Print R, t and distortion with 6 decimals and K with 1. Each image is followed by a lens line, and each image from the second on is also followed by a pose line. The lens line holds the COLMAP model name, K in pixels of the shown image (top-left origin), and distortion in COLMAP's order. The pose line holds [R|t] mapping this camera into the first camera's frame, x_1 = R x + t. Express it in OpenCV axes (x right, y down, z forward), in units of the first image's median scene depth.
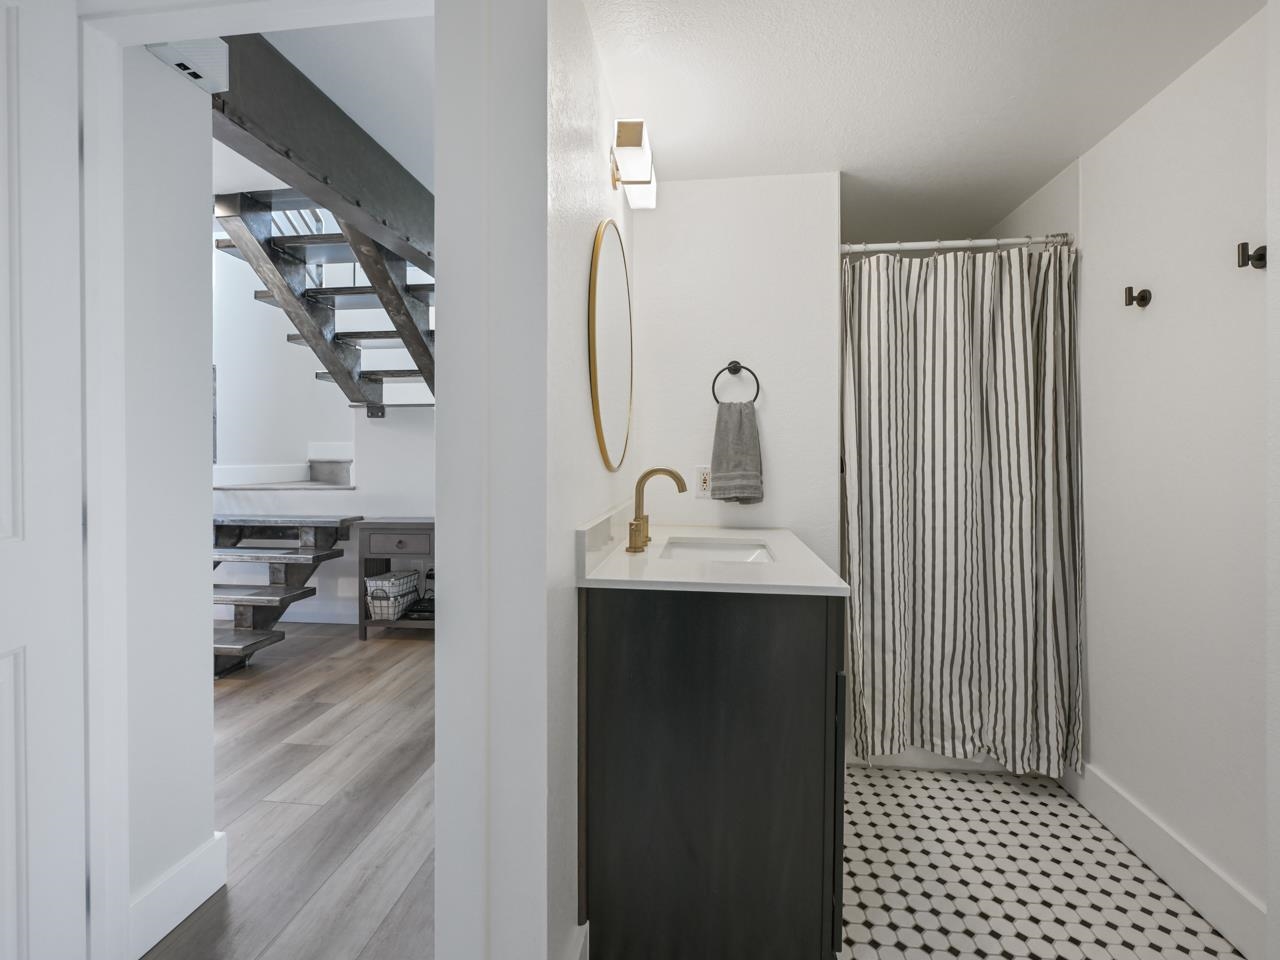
lens RADIAL K [[585.1, 0, 637.6], [0, 585.1, 454.2], [0, 0, 1]] dist [-0.000092, 0.001154]
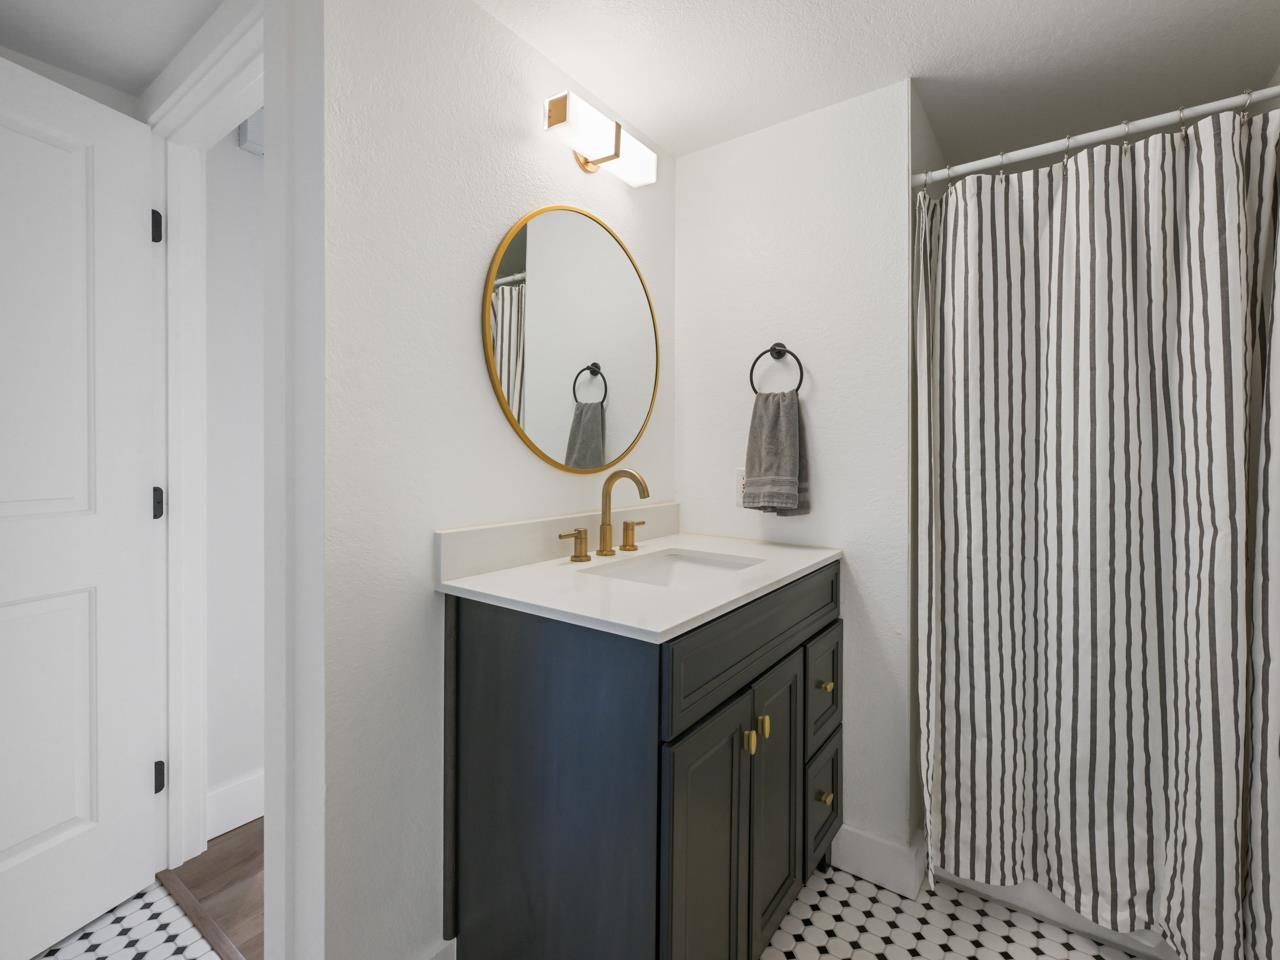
lens RADIAL K [[585.1, 0, 641.7], [0, 585.1, 449.0], [0, 0, 1]] dist [-0.000092, 0.001154]
pose [[0.880372, 0.000190, -0.474284, 0.402584], [-0.003157, 0.999980, -0.005459, -0.003414], [0.474274, 0.006303, 0.880355, 0.182047]]
